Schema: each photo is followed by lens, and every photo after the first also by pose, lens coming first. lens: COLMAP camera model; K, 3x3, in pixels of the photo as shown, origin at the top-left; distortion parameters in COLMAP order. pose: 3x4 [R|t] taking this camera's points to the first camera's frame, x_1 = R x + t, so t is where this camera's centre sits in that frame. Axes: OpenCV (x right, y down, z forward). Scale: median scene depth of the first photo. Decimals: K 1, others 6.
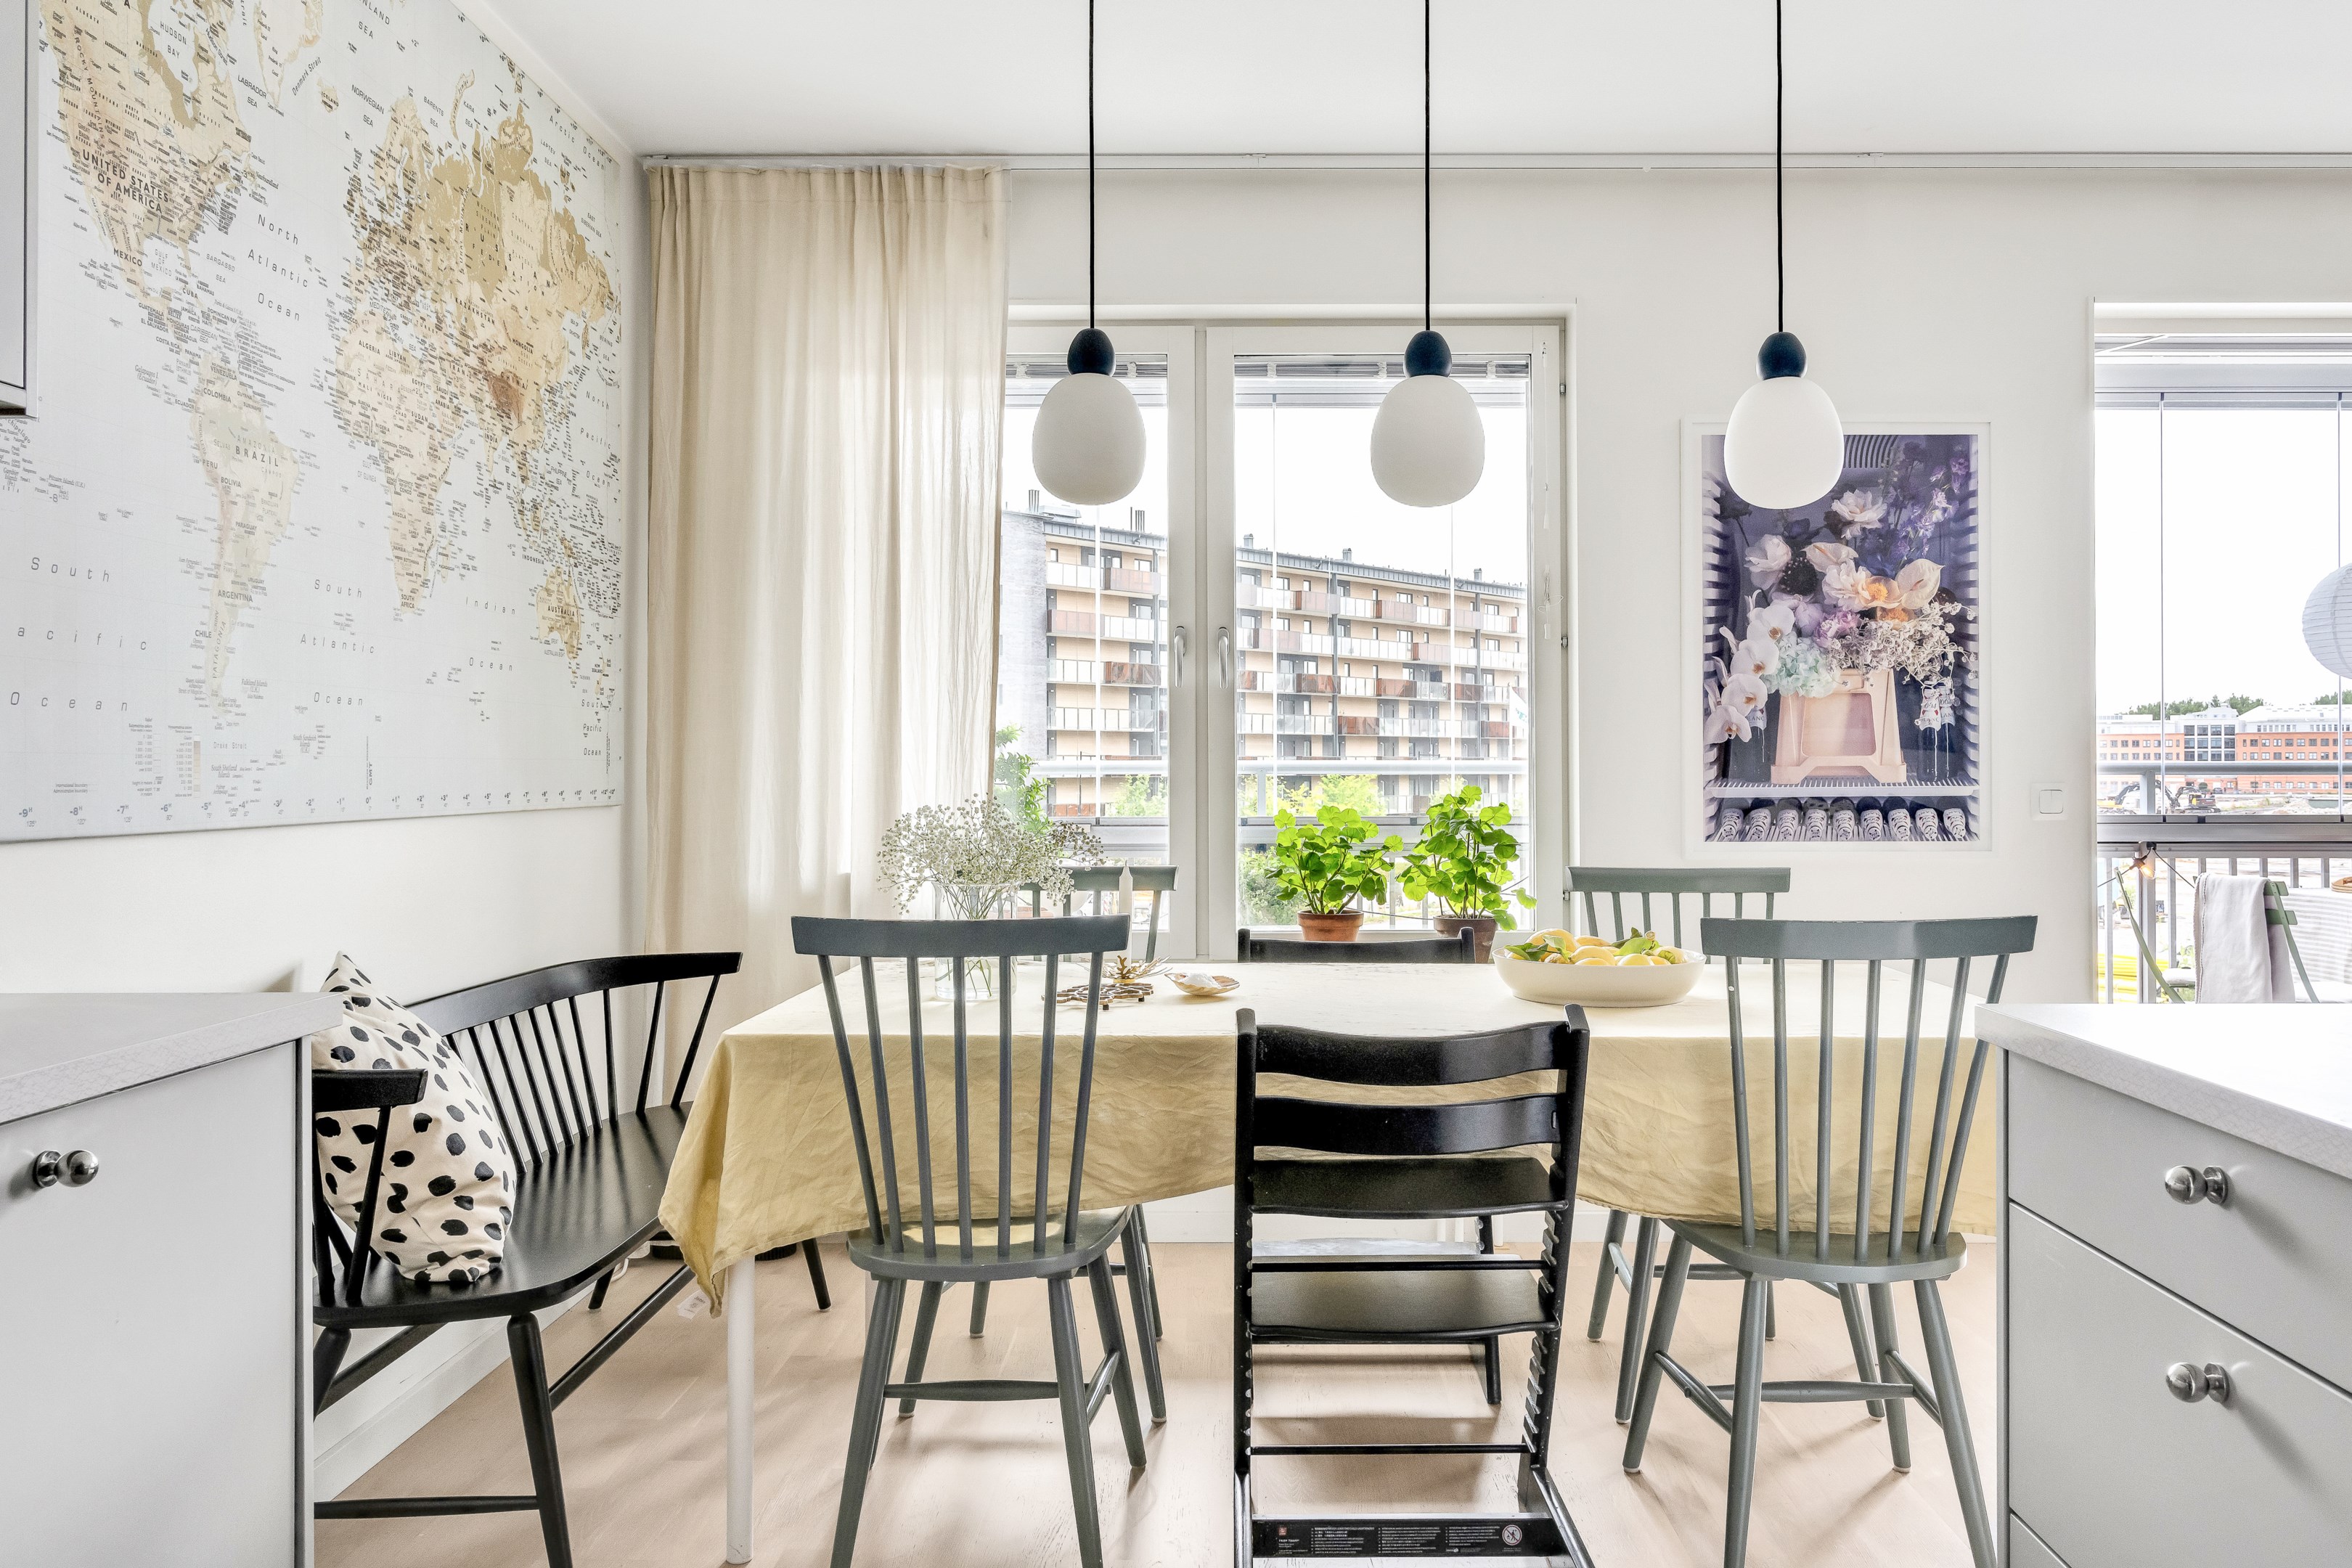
lens RADIAL K [[1684.4, 0, 1224.8], [0, 1684.4, 762.2], [0, 0, 1]] dist [-0.002177, 0.000066]
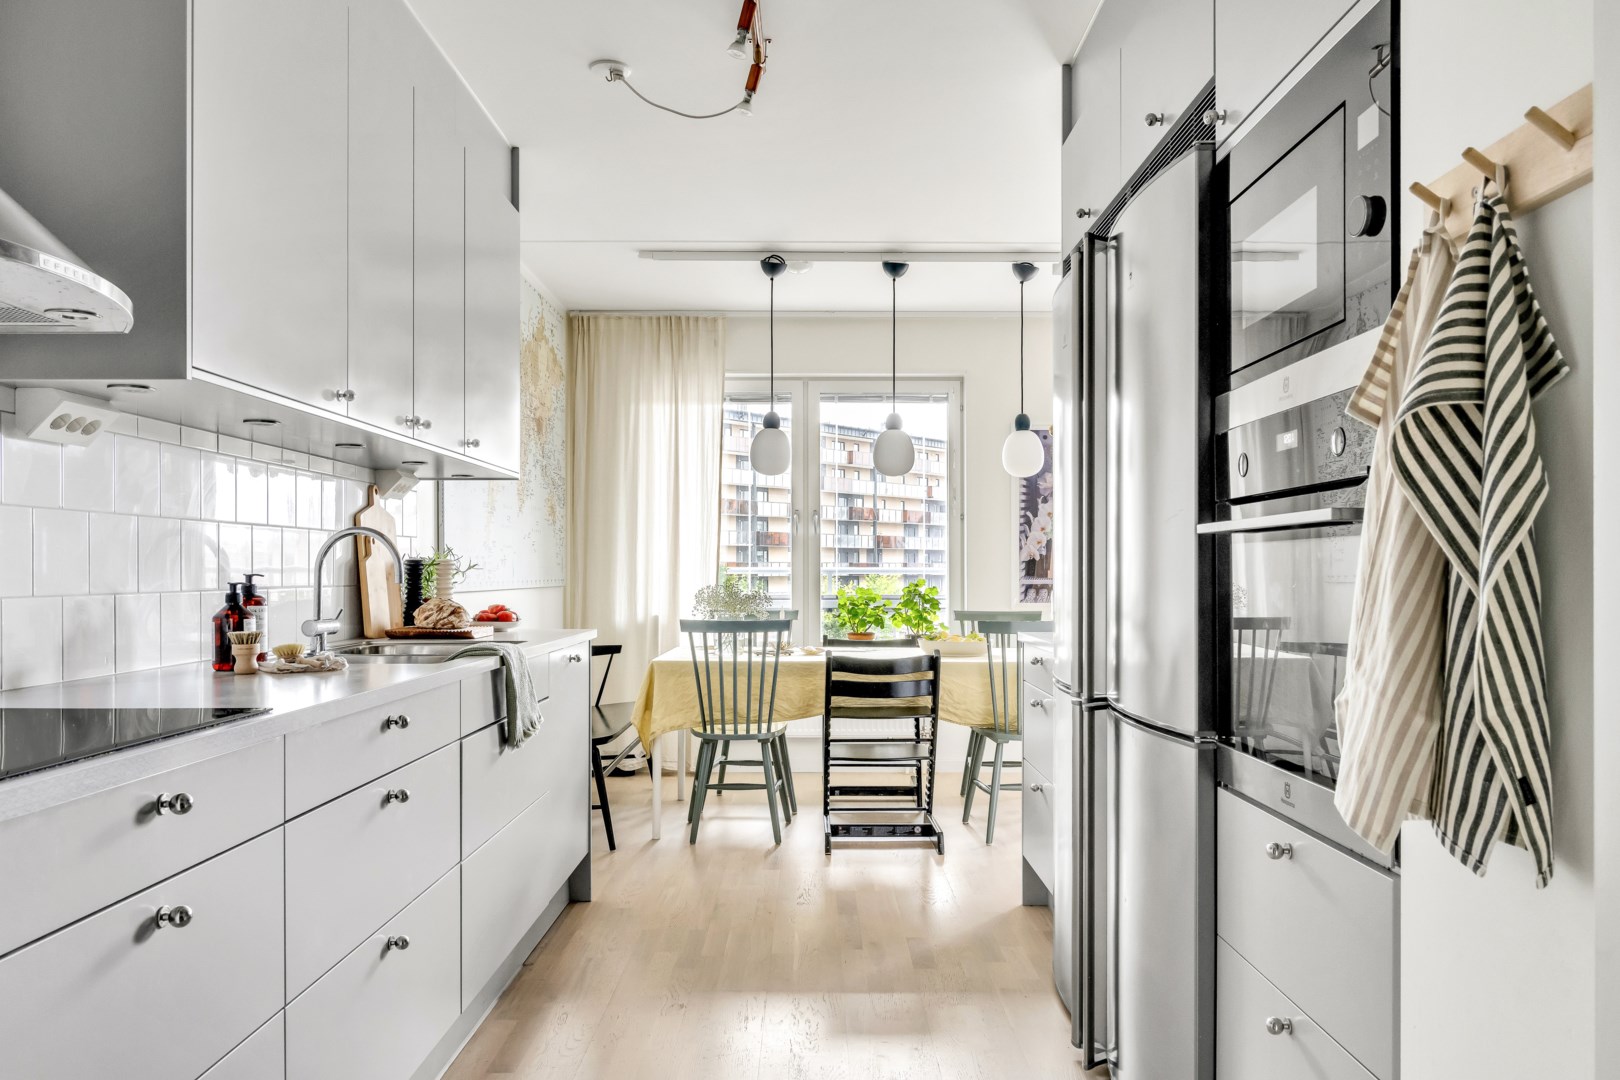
lens RADIAL K [[1313.5, 0, 806.5], [0, 1313.5, 568.9], [0, 0, 1]] dist [-0.008950, 0.000792]
pose [[0.999953, 0.002435, 0.009362, -0.030960], [-0.002458, 0.999994, 0.002505, -0.004153], [-0.009356, -0.002528, 0.999953, -0.843377]]
